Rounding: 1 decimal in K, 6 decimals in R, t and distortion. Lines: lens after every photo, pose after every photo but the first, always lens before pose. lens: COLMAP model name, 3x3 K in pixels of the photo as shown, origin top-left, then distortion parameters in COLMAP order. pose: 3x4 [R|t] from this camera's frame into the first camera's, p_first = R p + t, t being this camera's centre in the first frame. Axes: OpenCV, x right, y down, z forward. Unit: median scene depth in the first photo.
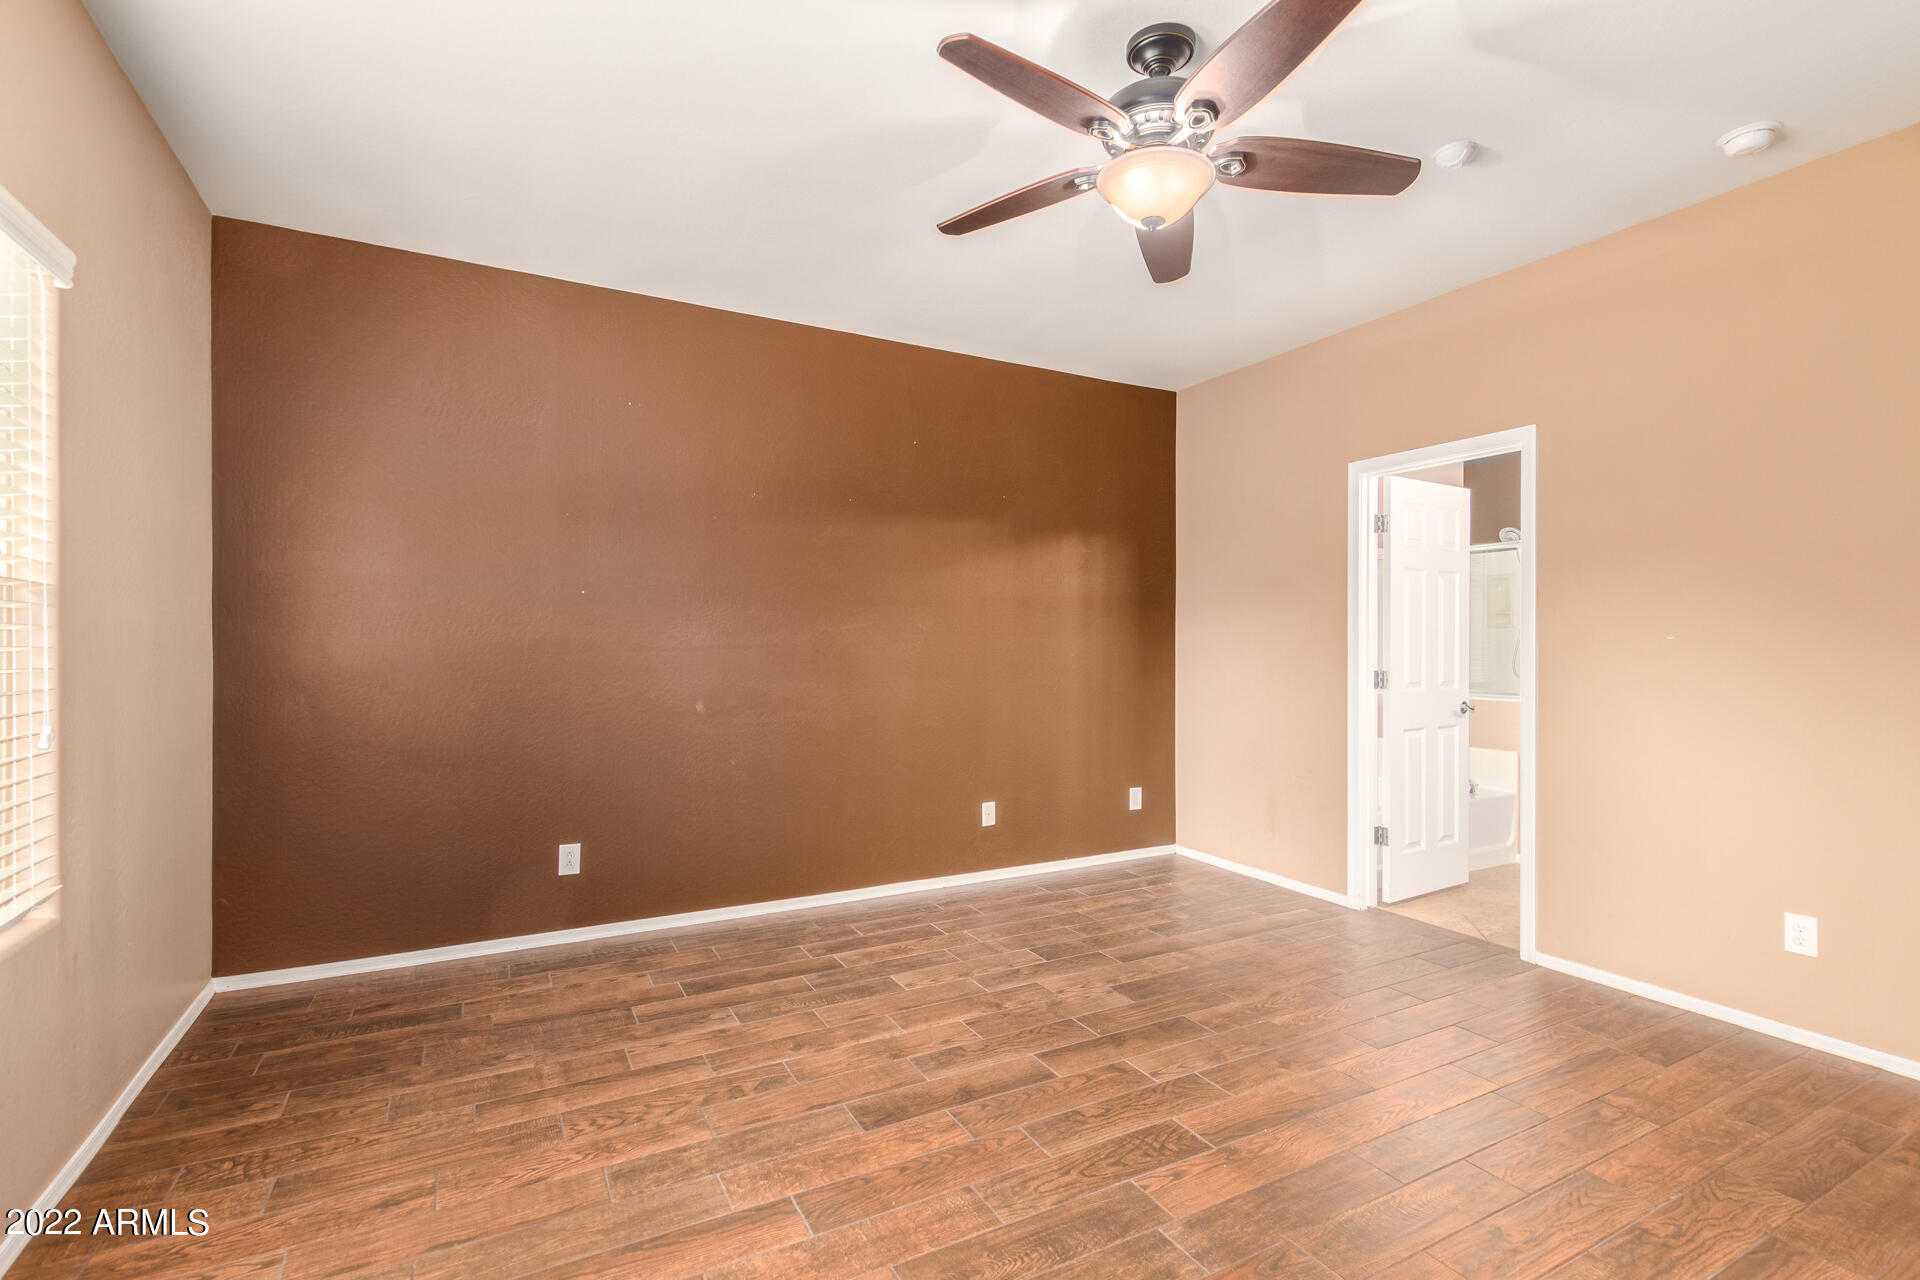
lens RADIAL K [[885.8, 0, 950.2], [0, 885.8, 632.3], [0, 0, 1]] dist [0.009071, -0.002673]
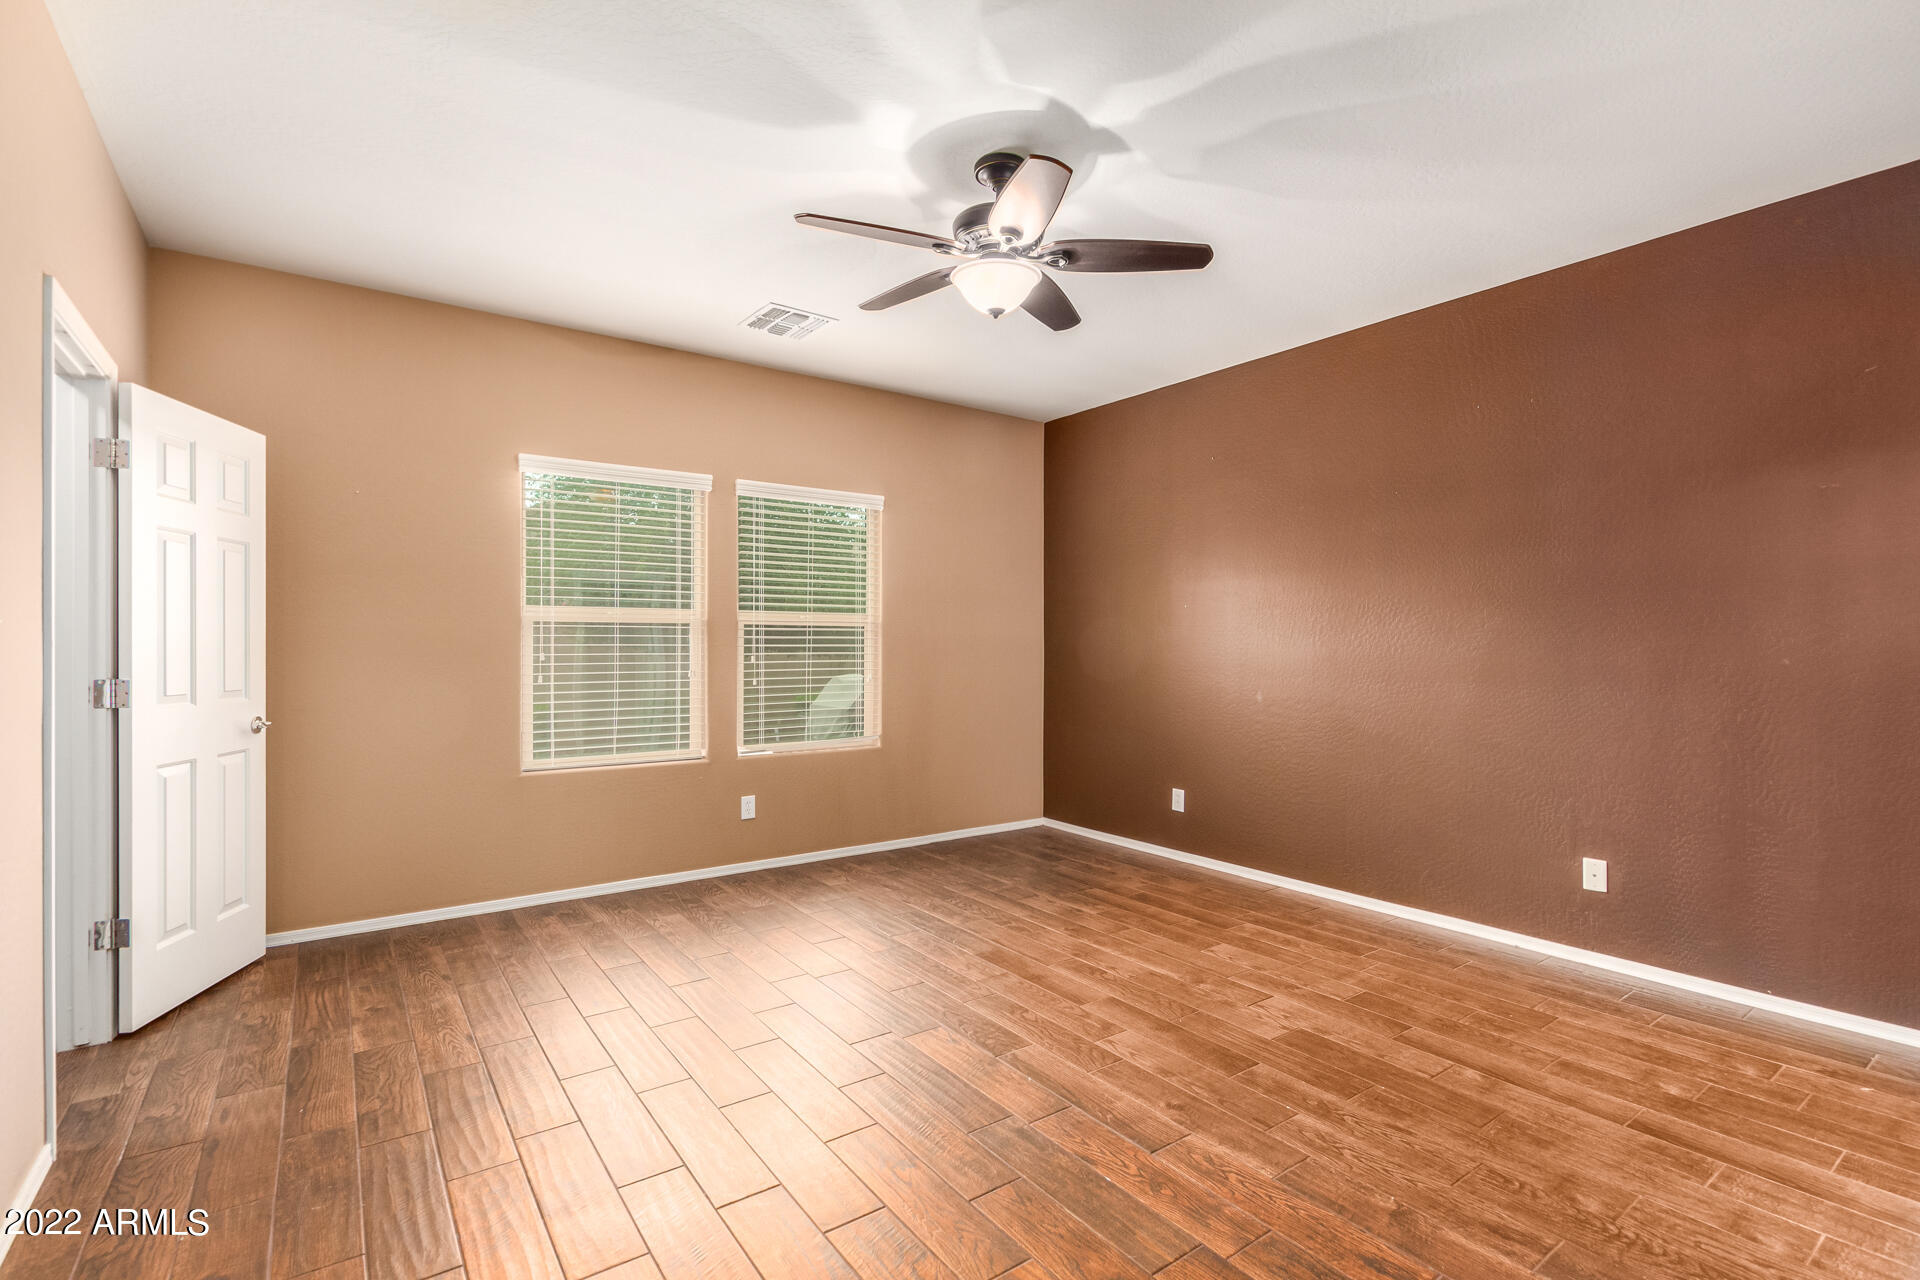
lens RADIAL K [[885.8, 0, 927.4], [0, 885.8, 638.3], [0, 0, 1]] dist [0.009071, -0.002673]
pose [[0.102318, -0.007764, -0.994721, 1.147168], [0.013785, 0.999885, -0.006386, 0.010801], [0.994656, -0.013059, 0.102413, 0.605000]]
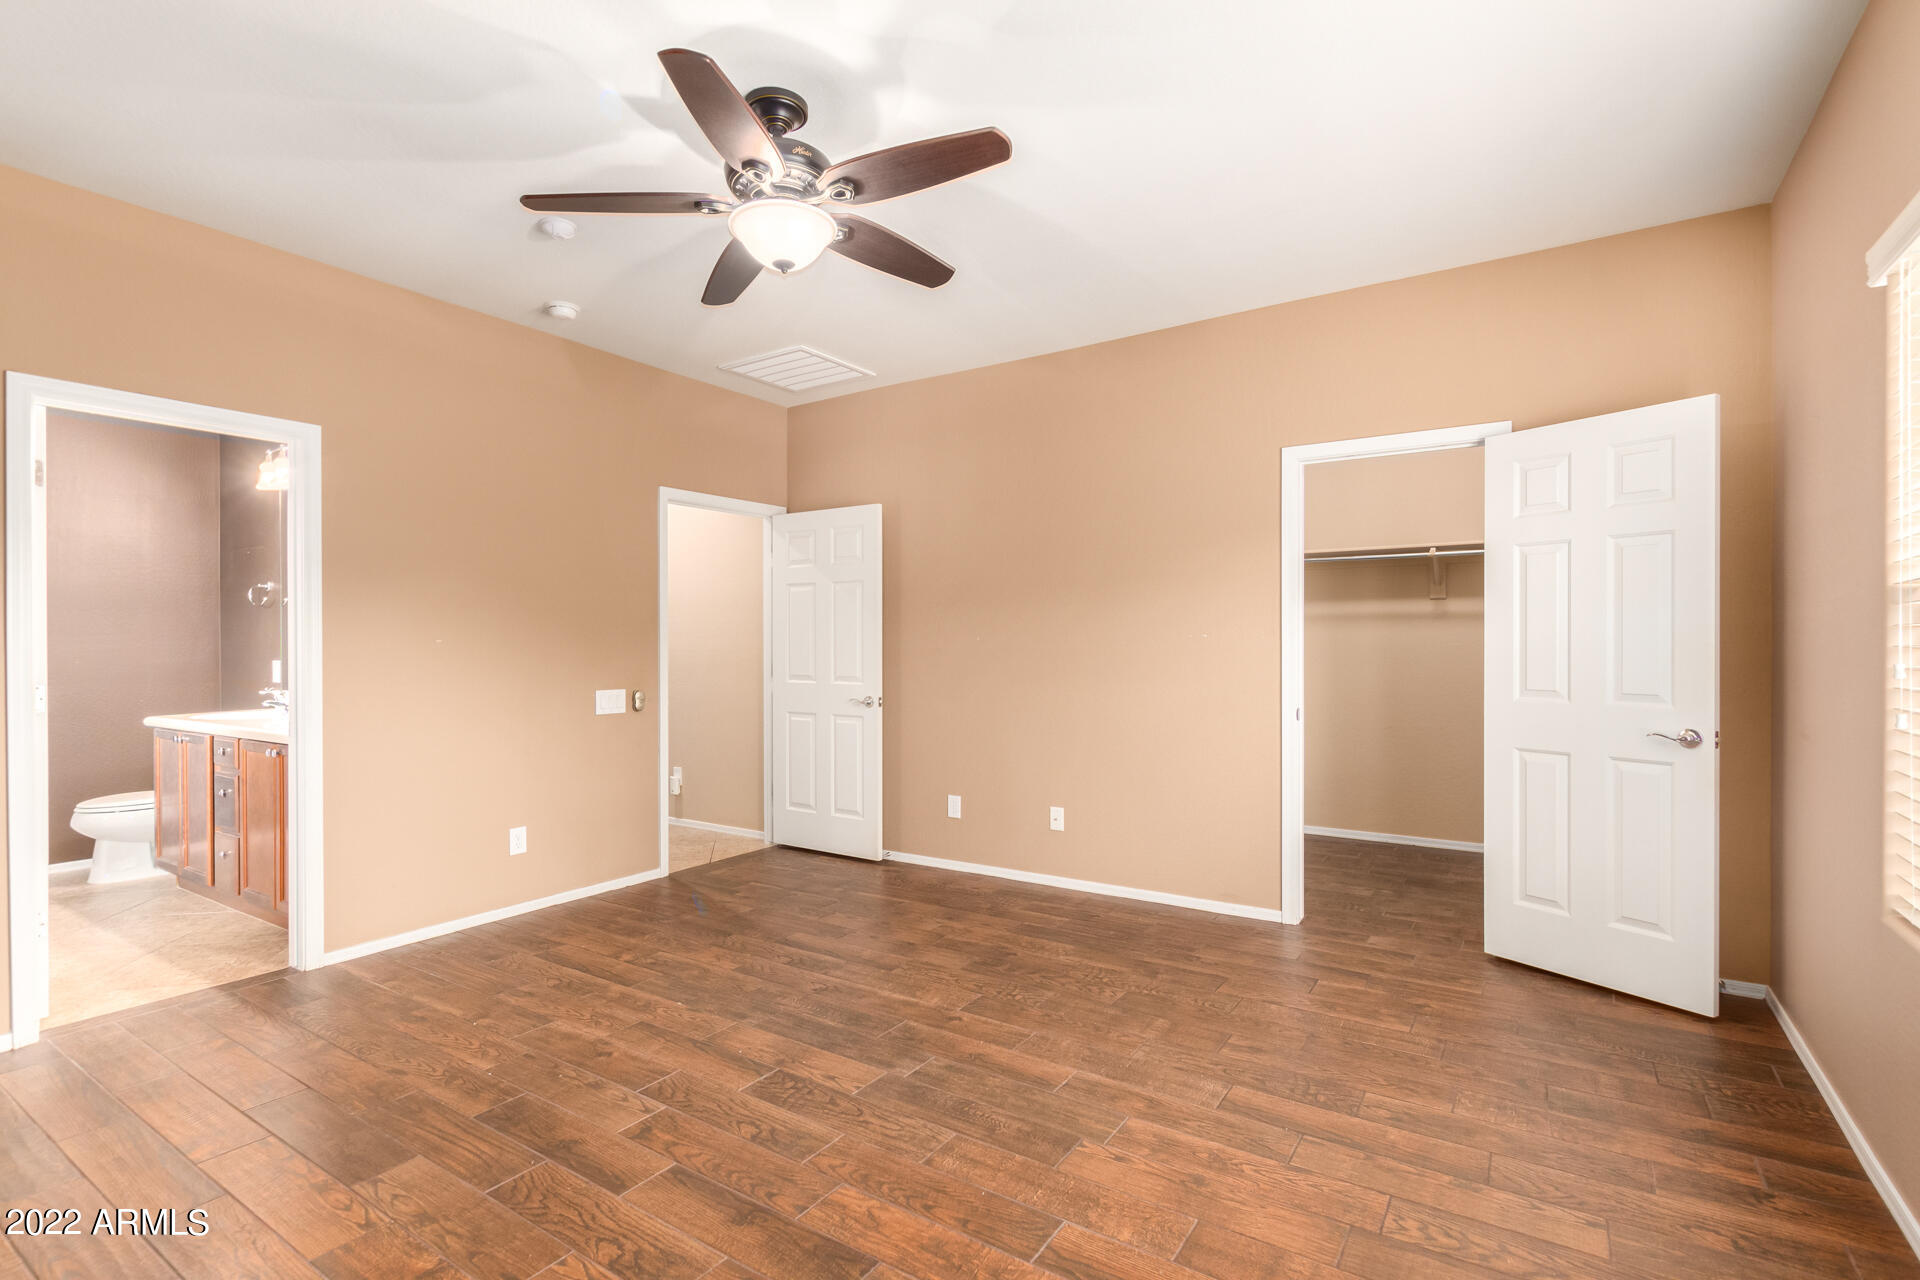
lens RADIAL K [[885.8, 0, 956.6], [0, 885.8, 653.5], [0, 0, 1]] dist [0.009071, -0.002673]
pose [[-0.481484, -0.006213, 0.876433, -0.630503], [-0.009995, 0.999949, 0.001597, 0.026701], [-0.876398, -0.007991, -0.481521, 1.039686]]
